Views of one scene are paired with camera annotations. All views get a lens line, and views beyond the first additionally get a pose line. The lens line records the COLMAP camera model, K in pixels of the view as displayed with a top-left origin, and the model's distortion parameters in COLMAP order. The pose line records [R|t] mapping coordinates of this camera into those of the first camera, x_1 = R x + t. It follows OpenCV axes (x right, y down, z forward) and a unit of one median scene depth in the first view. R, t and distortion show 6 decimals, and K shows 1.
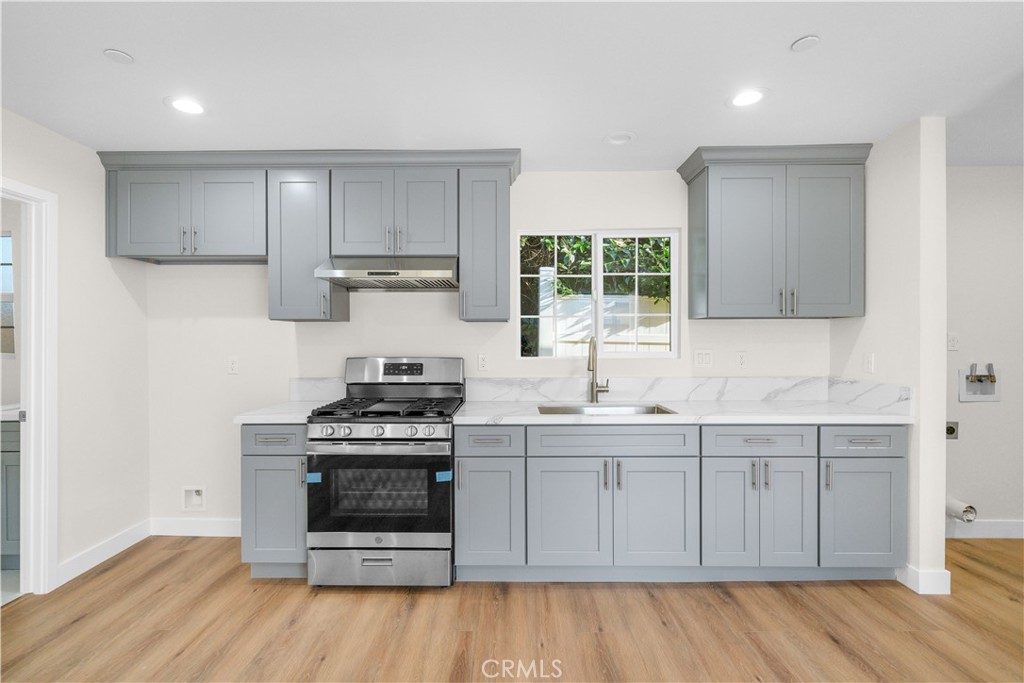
lens RADIAL K [[474.2, 0, 510.5], [0, 474.2, 344.9], [0, 0, 1]] dist [-0.001475, -0.000534]
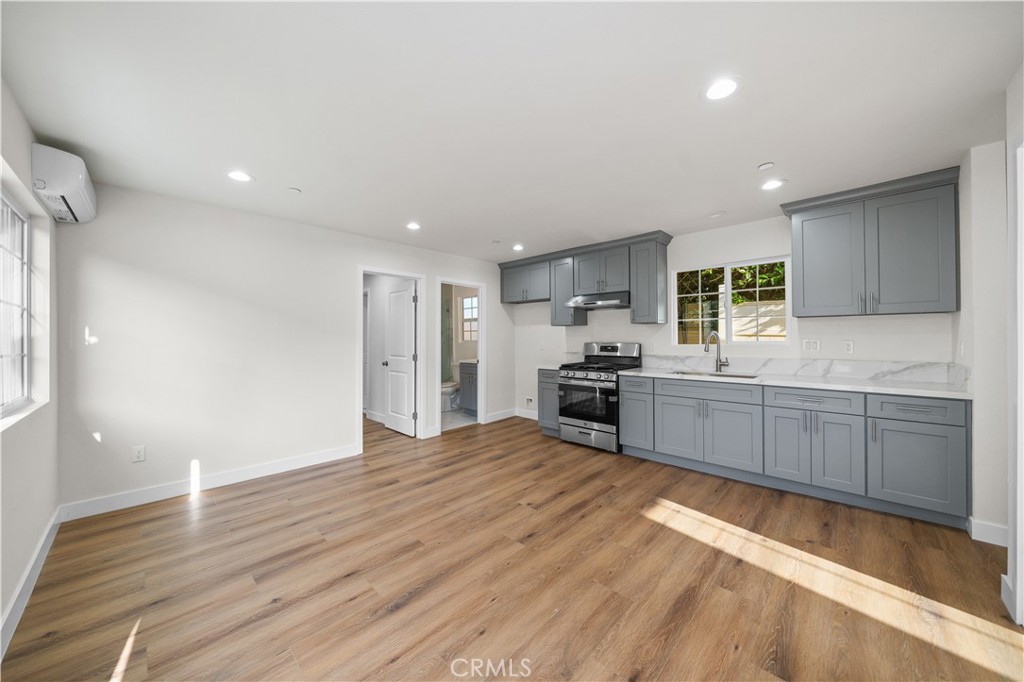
lens RADIAL K [[352.4, 0, 512.0], [0, 352.4, 341.0], [0, 0, 1]] dist [-0.000195, -0.000022]
pose [[0.735605, 0.004496, -0.677395, 0.551705], [-0.002699, 0.999989, 0.003707, 0.015650], [0.677405, -0.000898, 0.735610, -0.420934]]
